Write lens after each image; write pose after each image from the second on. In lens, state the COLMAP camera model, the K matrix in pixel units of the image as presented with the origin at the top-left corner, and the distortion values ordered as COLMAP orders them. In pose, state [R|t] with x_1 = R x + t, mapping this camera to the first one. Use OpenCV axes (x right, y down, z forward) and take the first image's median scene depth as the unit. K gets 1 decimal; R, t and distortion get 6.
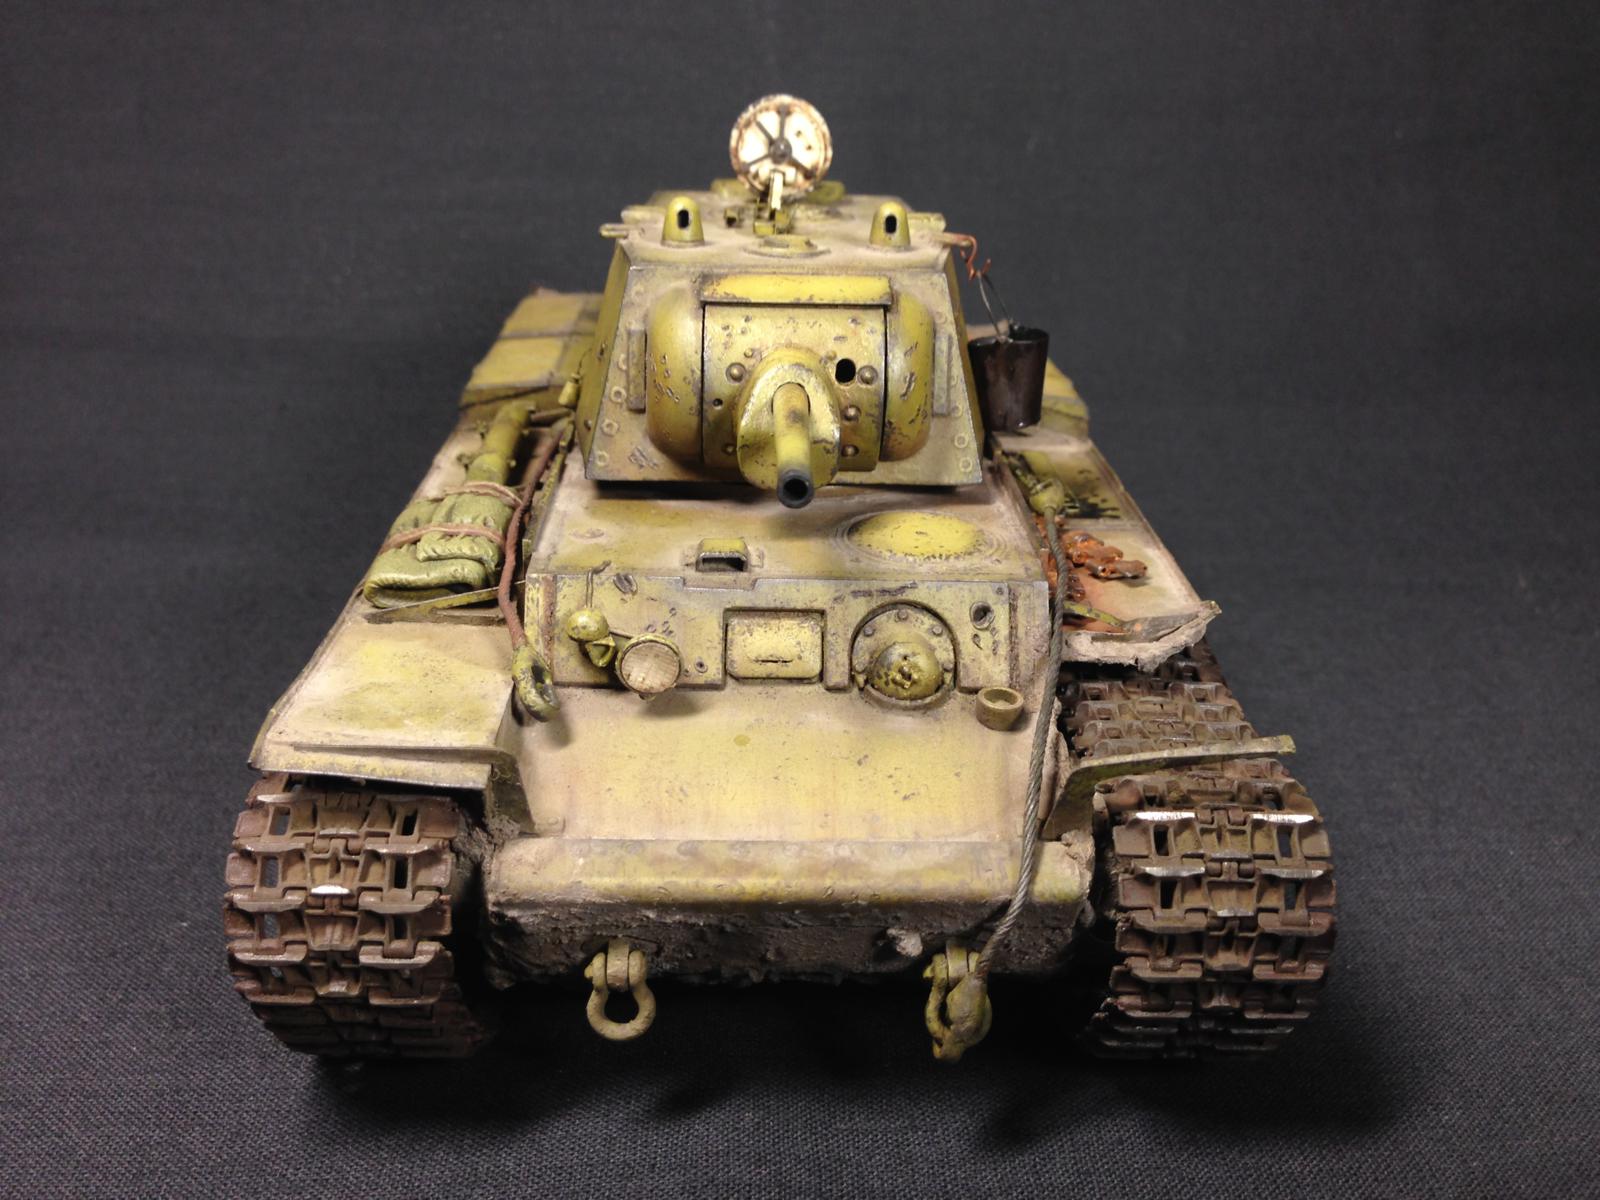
lens RADIAL K [[1549.4, 0, 804.3], [0, 1549.4, 587.7], [0, 0, 1]] dist [0.045499, -0.170434]
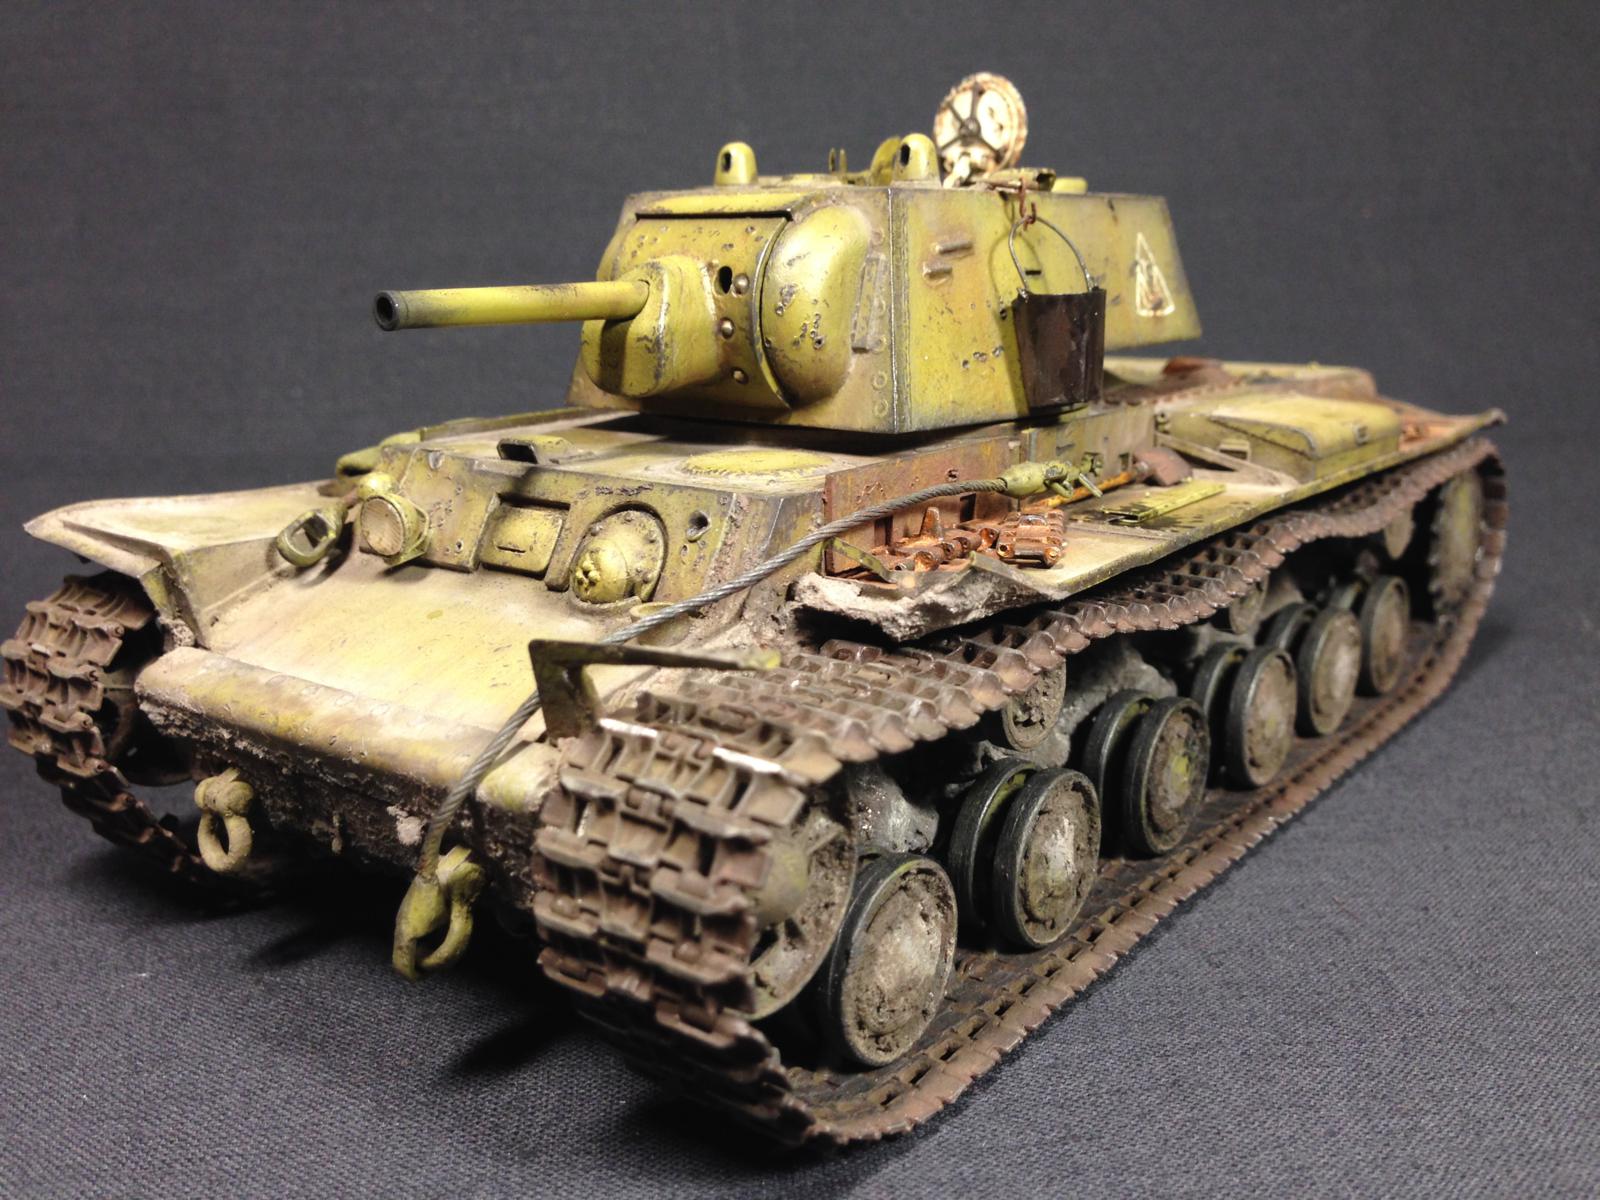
lens RADIAL K [[1545.4, 0, 800.0], [0, 1545.4, 600.0], [0, 0, 1]] dist [0.018093, 0.008995]
pose [[0.769806, 0.116472, -0.627562, 0.701289], [-0.215783, 0.972809, -0.084145, 0.117748], [0.600697, 0.200192, 0.774006, 0.392436]]
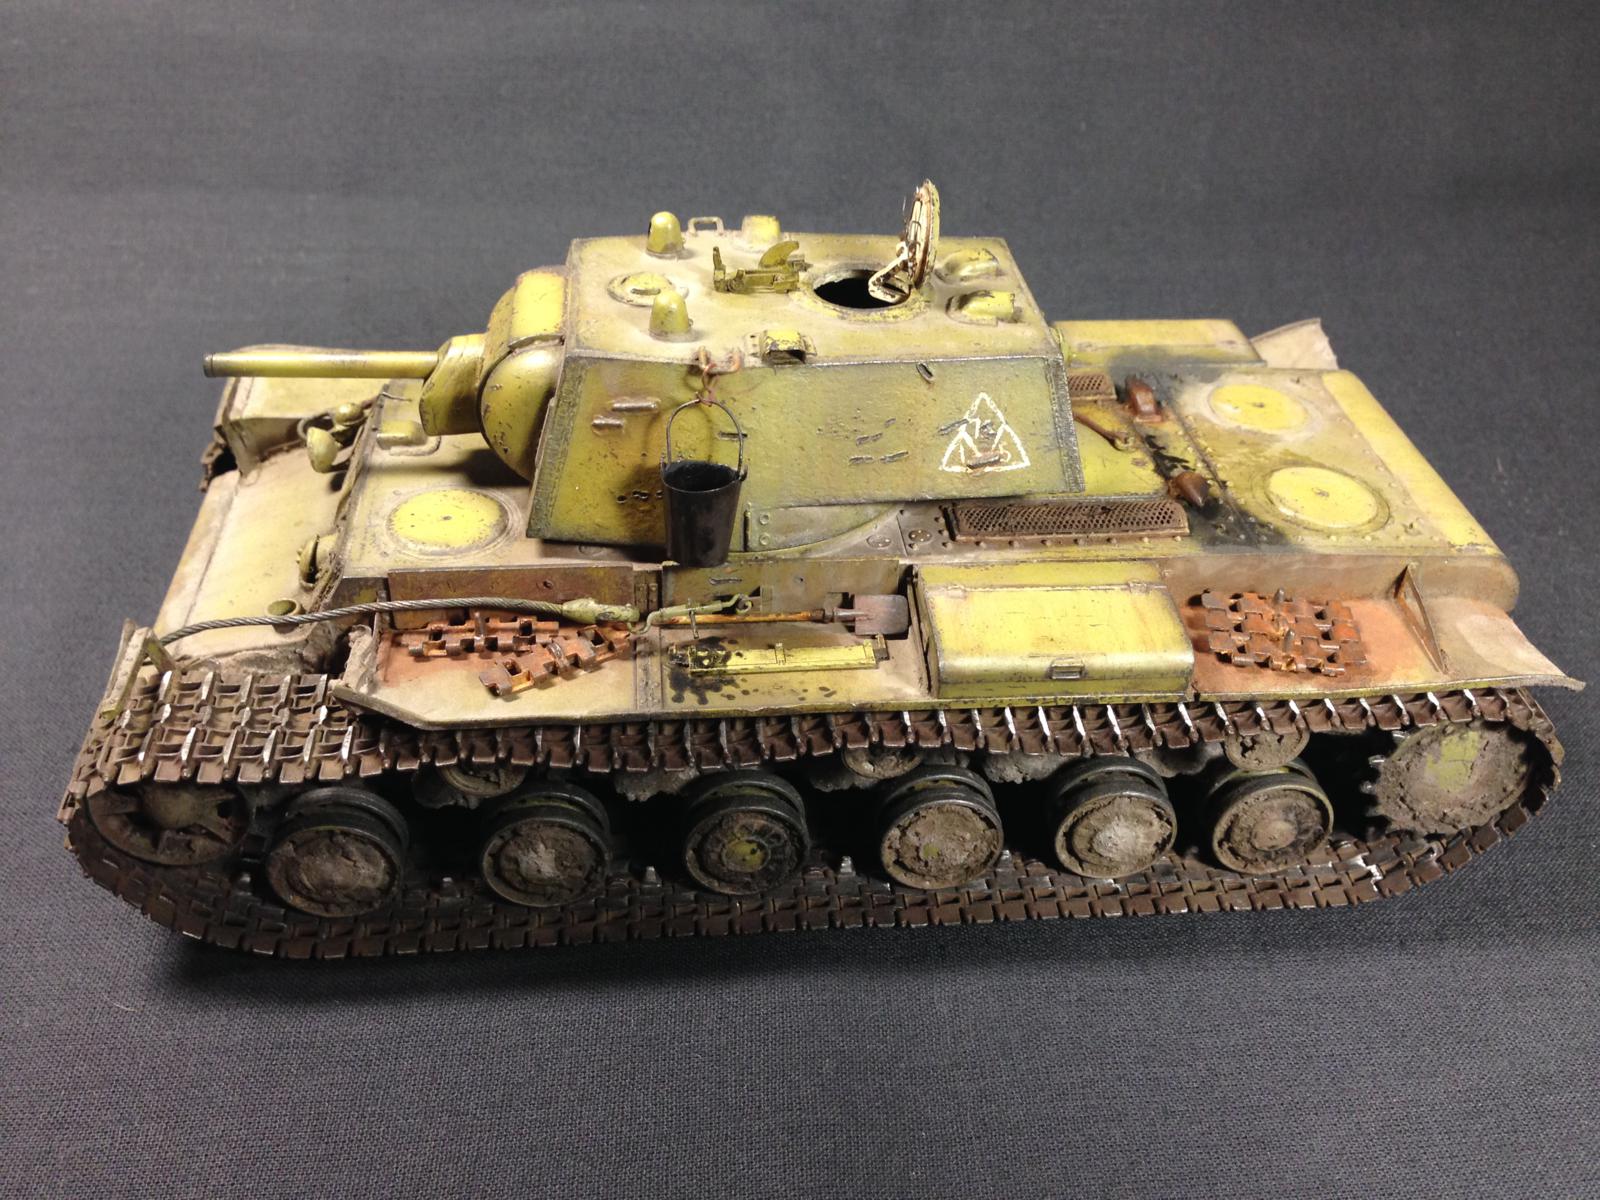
lens RADIAL K [[1473.8, 0, 803.6], [0, 1473.8, 599.6], [0, 0, 1]] dist [-0.017327, 0.274514]
pose [[0.070550, 0.567275, -0.820501, 1.169528], [-0.416134, 0.764294, 0.492633, -0.728974], [0.906562, 0.306683, 0.289984, 1.021986]]
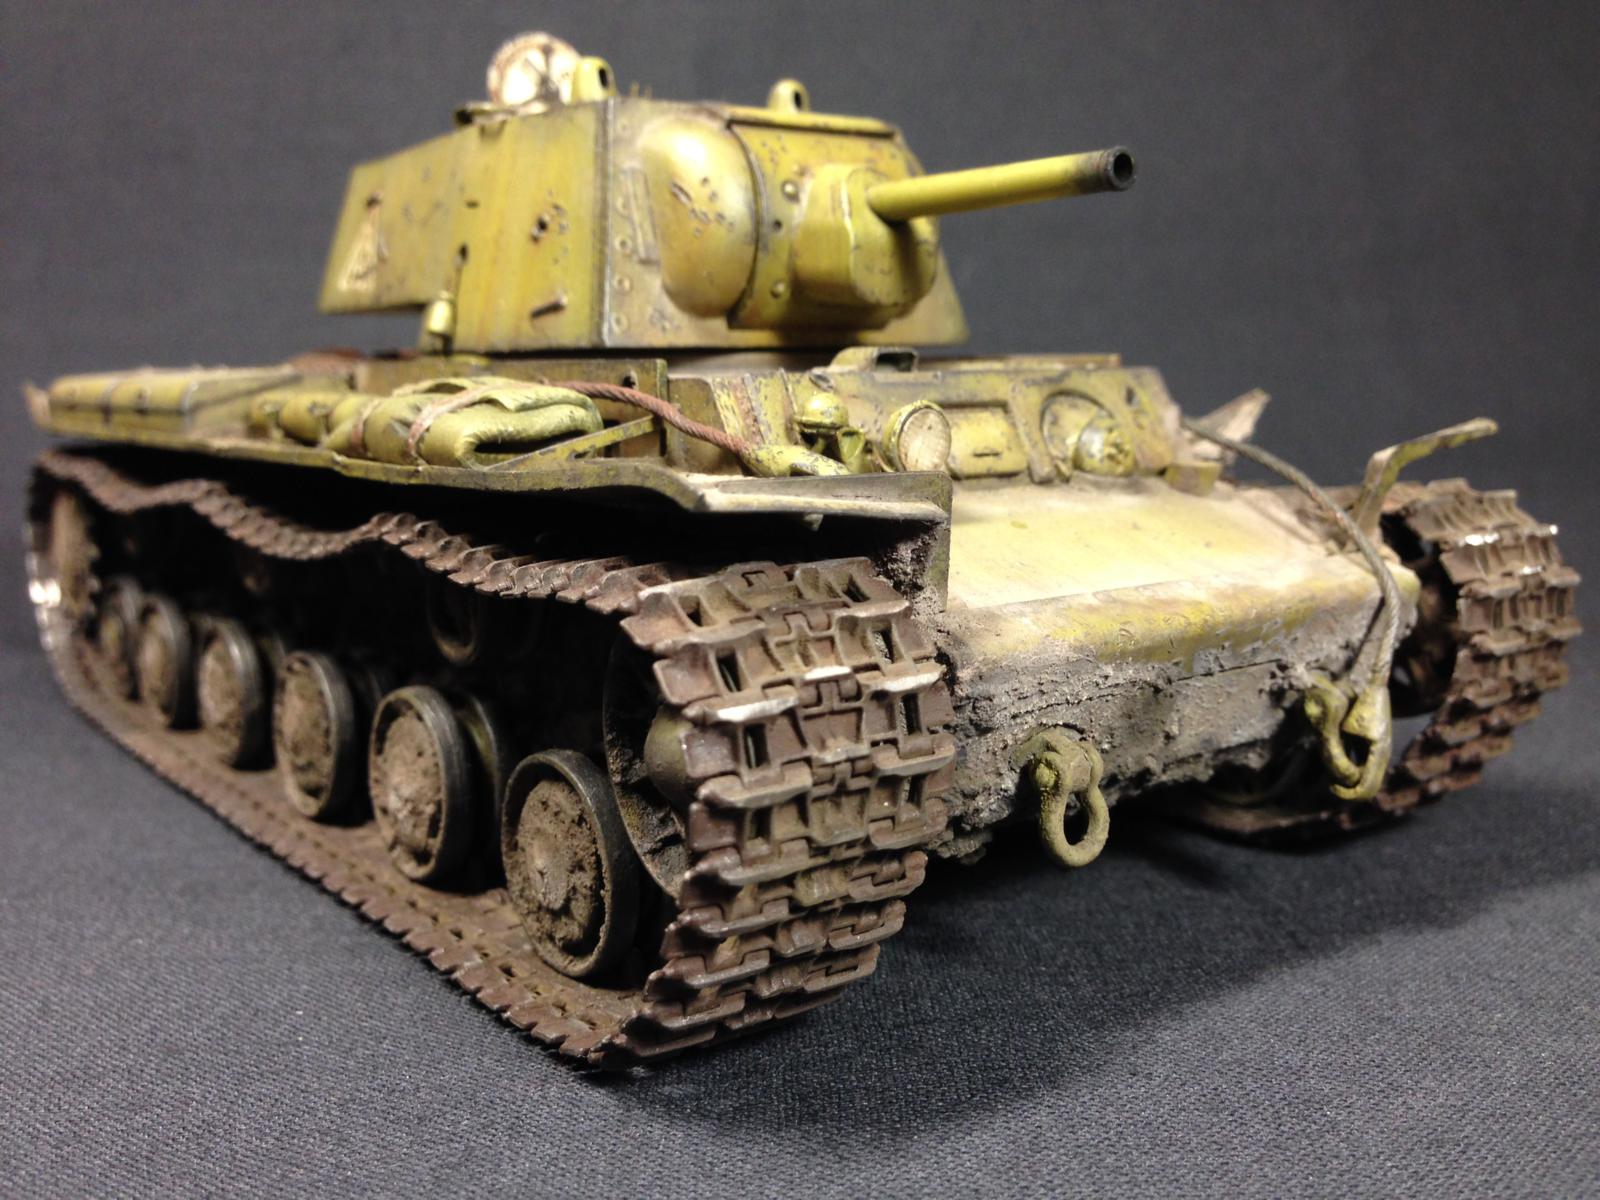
lens RADIAL K [[1587.9, 0, 800.0], [0, 1587.9, 600.0], [0, 0, 1]] dist [0.009726, 0.001115]
pose [[0.818562, -0.129817, 0.559557, -0.605635], [0.255058, 0.954973, -0.151565, 0.230542], [-0.514687, 0.266785, 0.814815, 0.362738]]
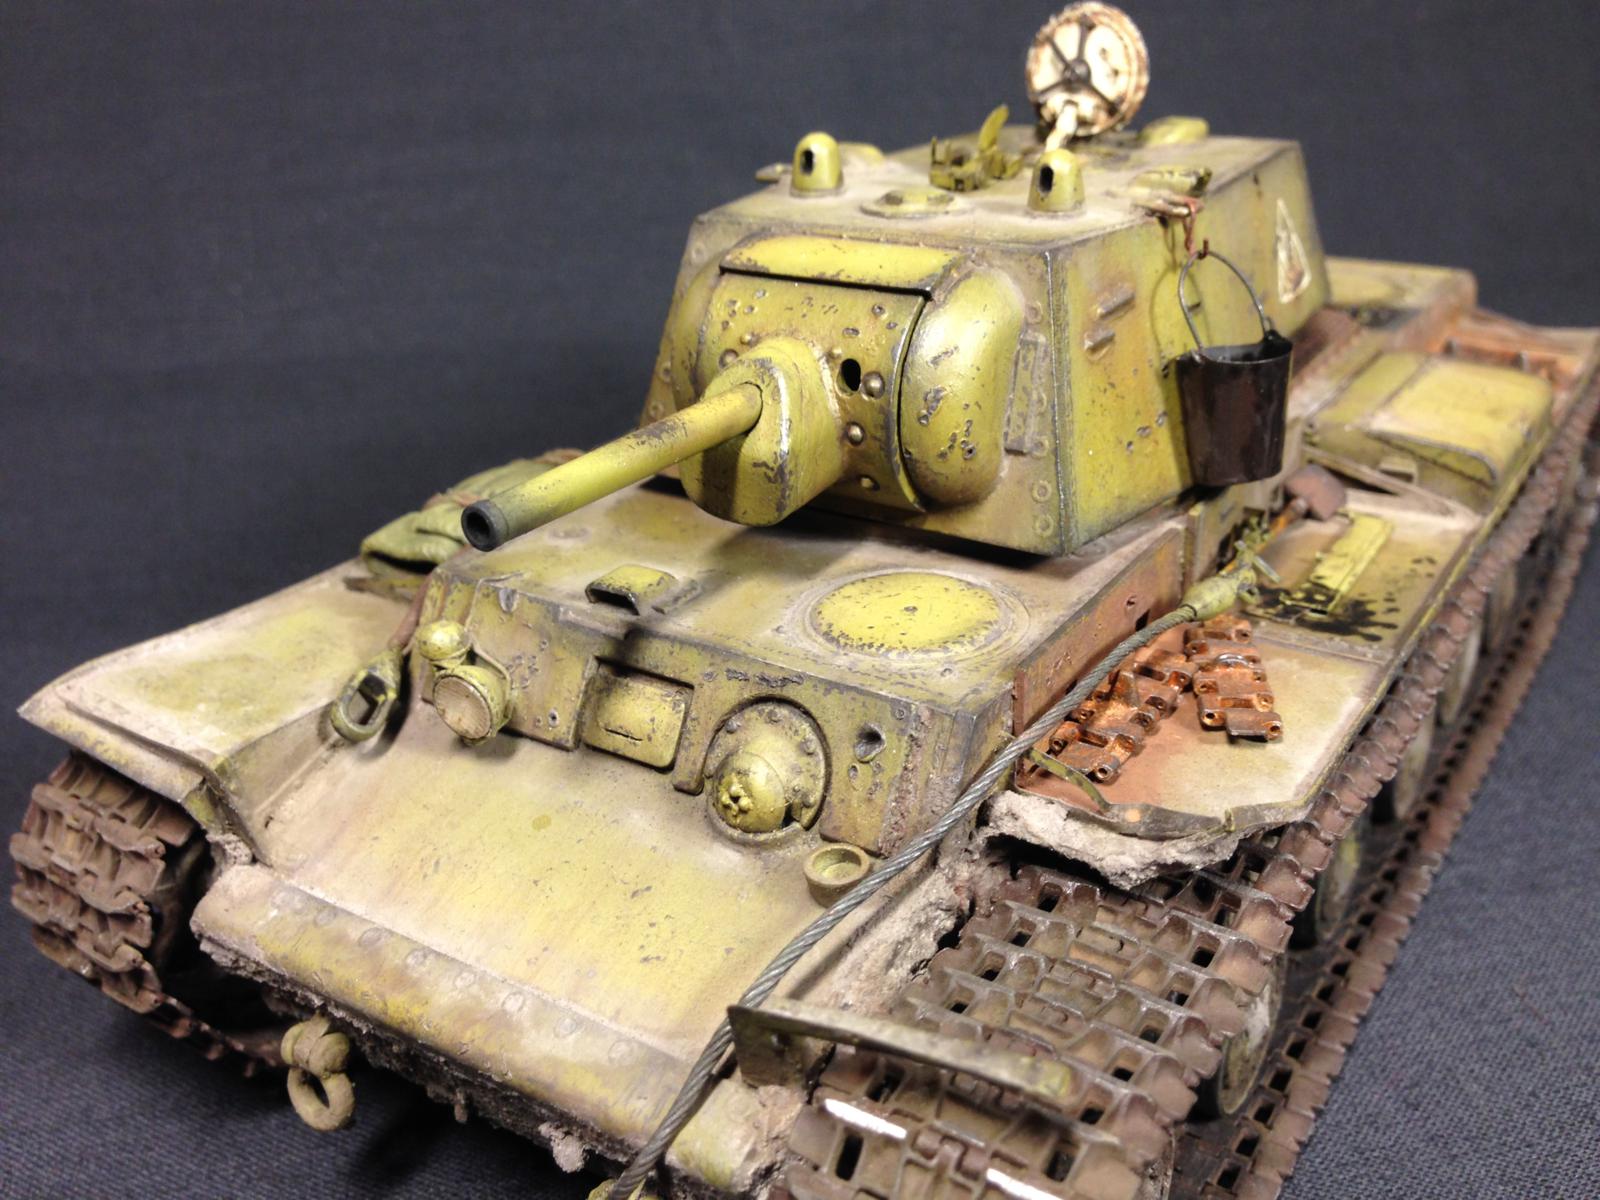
lens RADIAL K [[1556.4, 0, 800.0], [0, 1556.4, 600.0], [0, 0, 1]] dist [0.018363, -0.016220]
pose [[0.810797, 0.193010, -0.552589, 0.474558], [-0.166530, 0.981120, 0.098345, -0.111725], [0.561138, 0.012285, 0.827631, 0.399825]]
